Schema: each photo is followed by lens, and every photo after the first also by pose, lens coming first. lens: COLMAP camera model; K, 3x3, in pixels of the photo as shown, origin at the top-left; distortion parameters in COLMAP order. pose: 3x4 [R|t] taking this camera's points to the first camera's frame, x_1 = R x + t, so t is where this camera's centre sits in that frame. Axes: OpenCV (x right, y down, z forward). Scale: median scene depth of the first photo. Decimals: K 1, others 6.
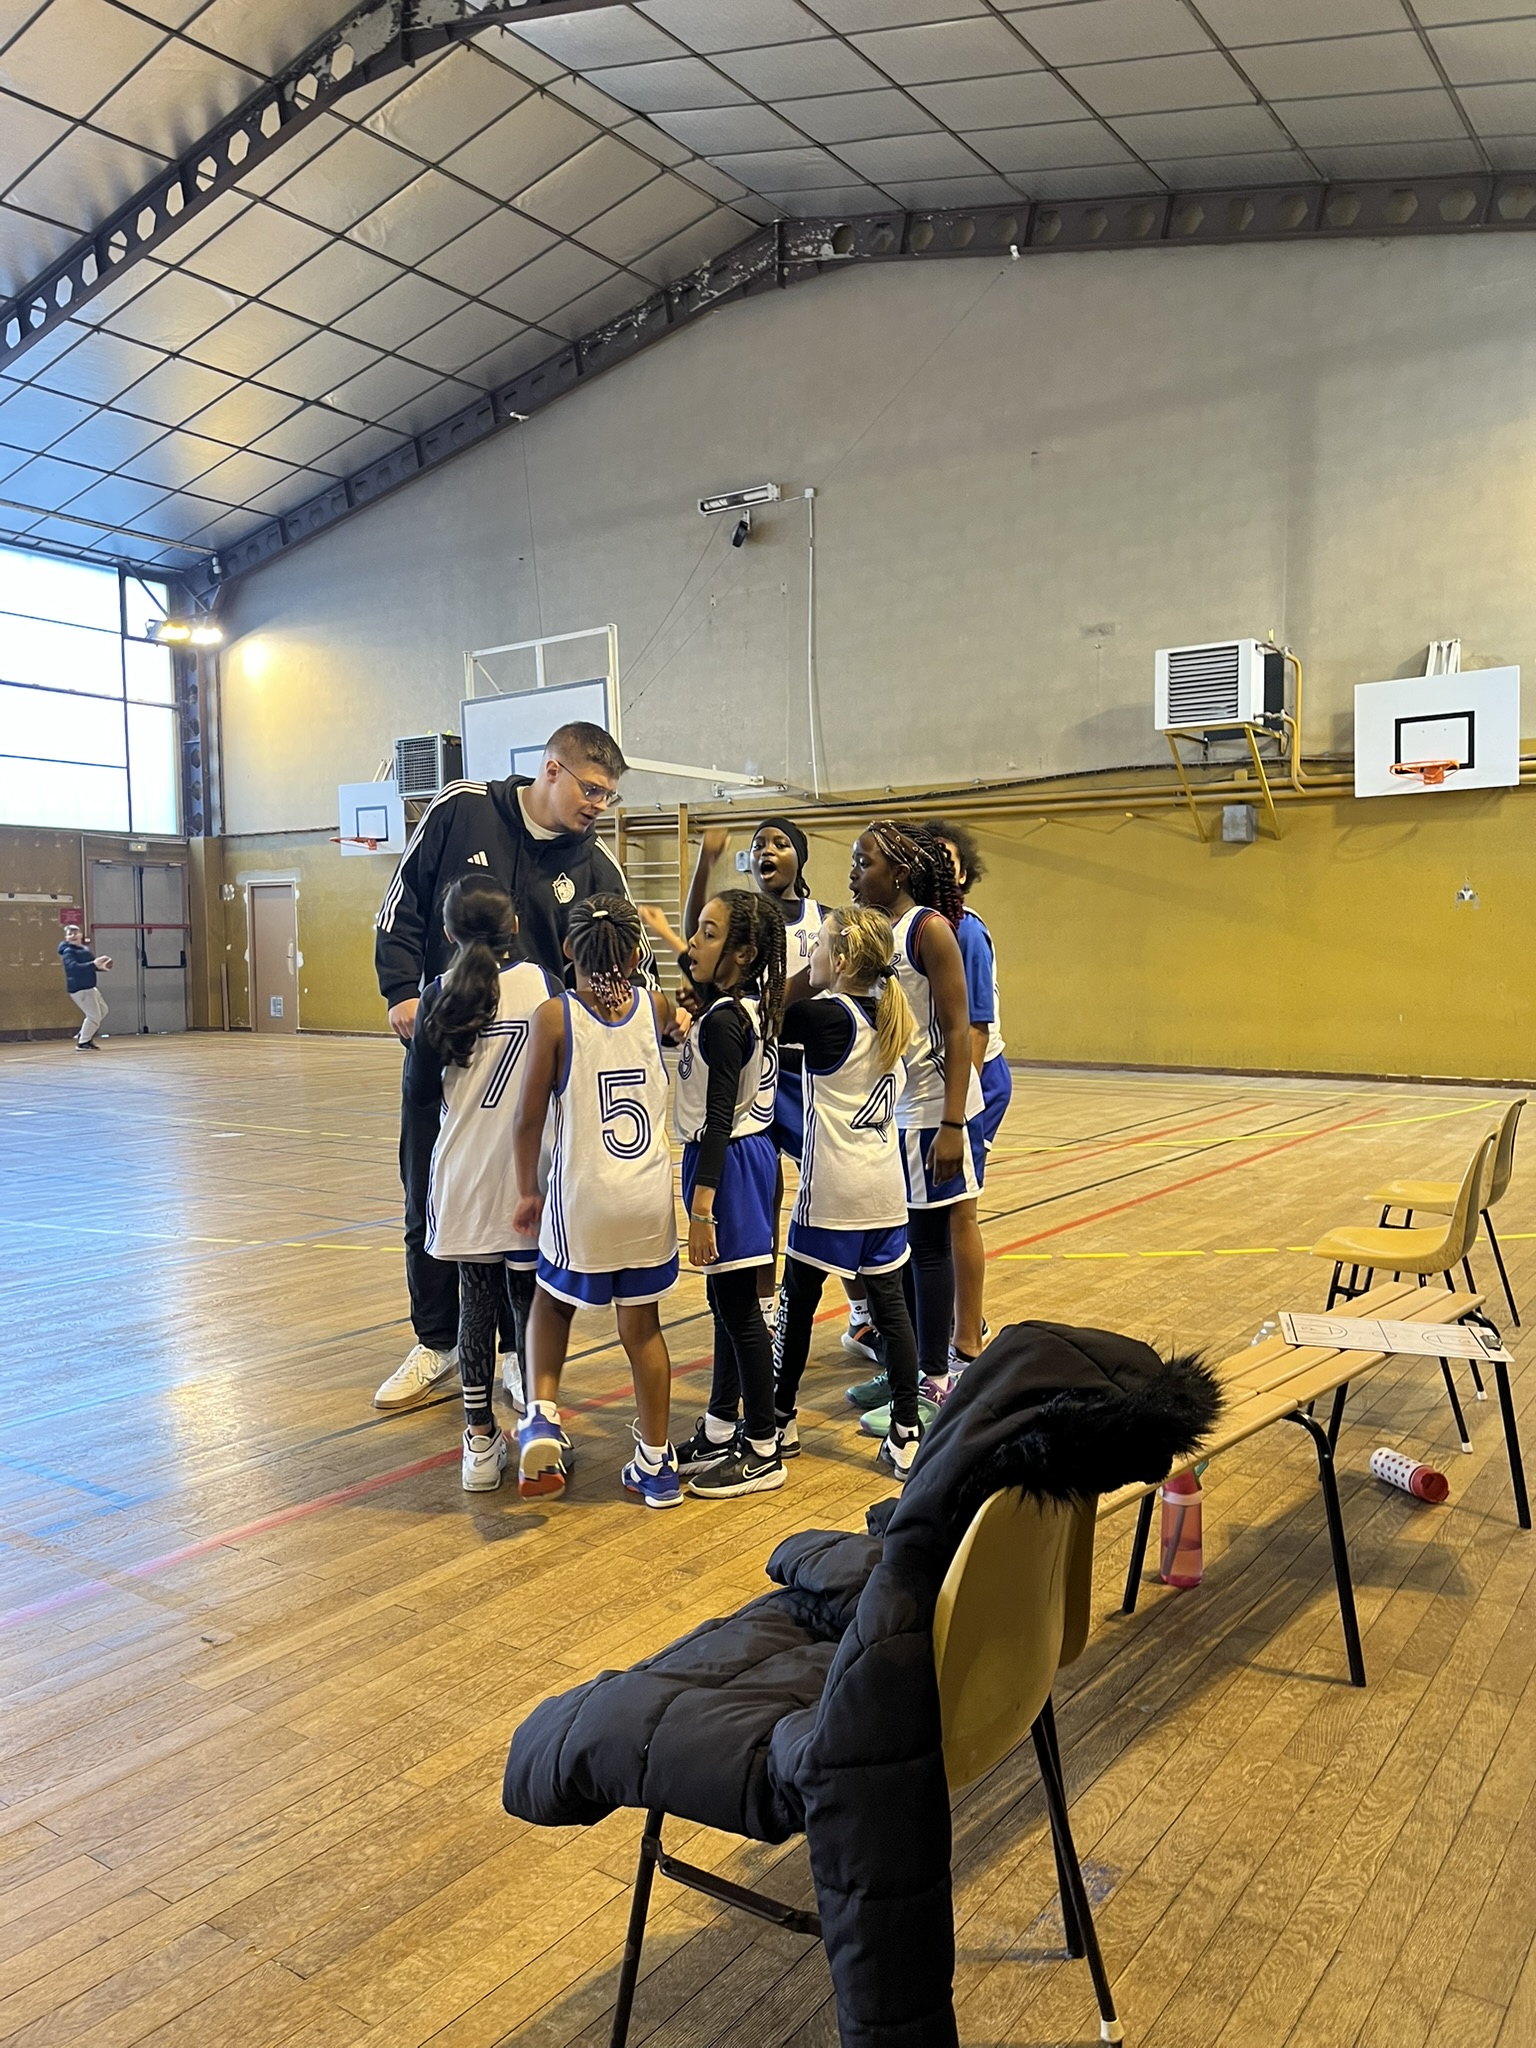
lens RADIAL K [[1560.1, 0, 739.2], [0, 1560.1, 1041.8], [0, 0, 1]] dist [0.063231, -0.079843]
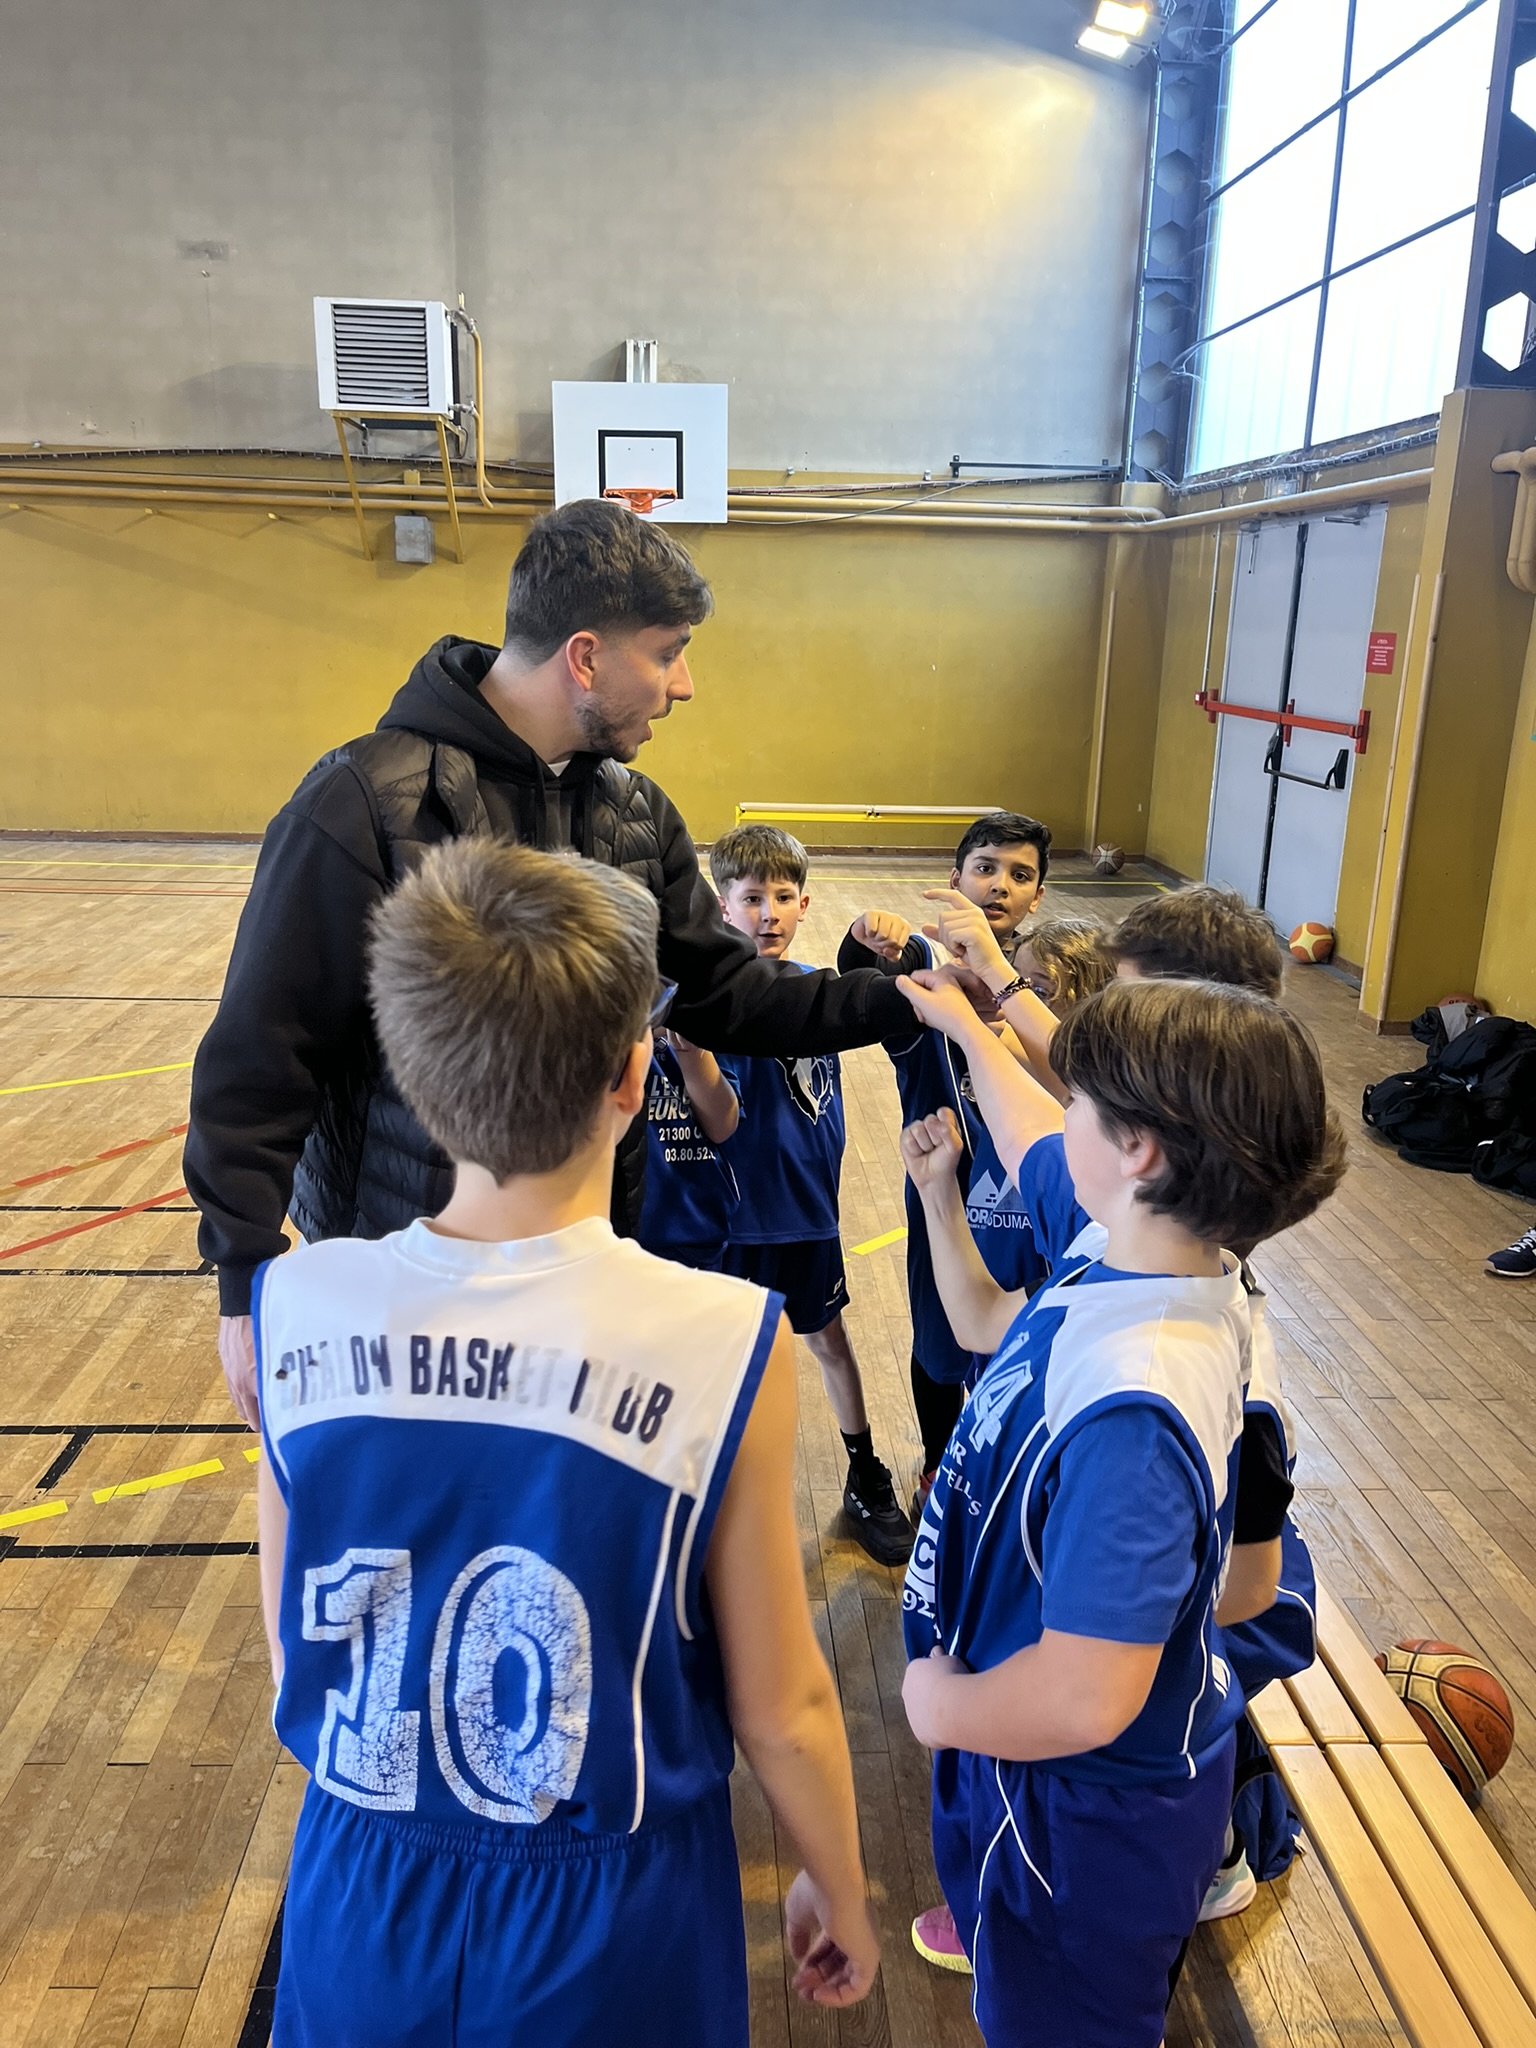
lens RADIAL K [[1560.1, 0, 770.4], [0, 1560.1, 1027.9], [0, 0, 1]] dist [0.063231, -0.079843]
pose [[0.776341, -0.136692, 0.615314, -0.072215], [0.009517, 0.978633, 0.205395, -0.052619], [-0.630242, -0.153601, 0.761053, 0.204775]]
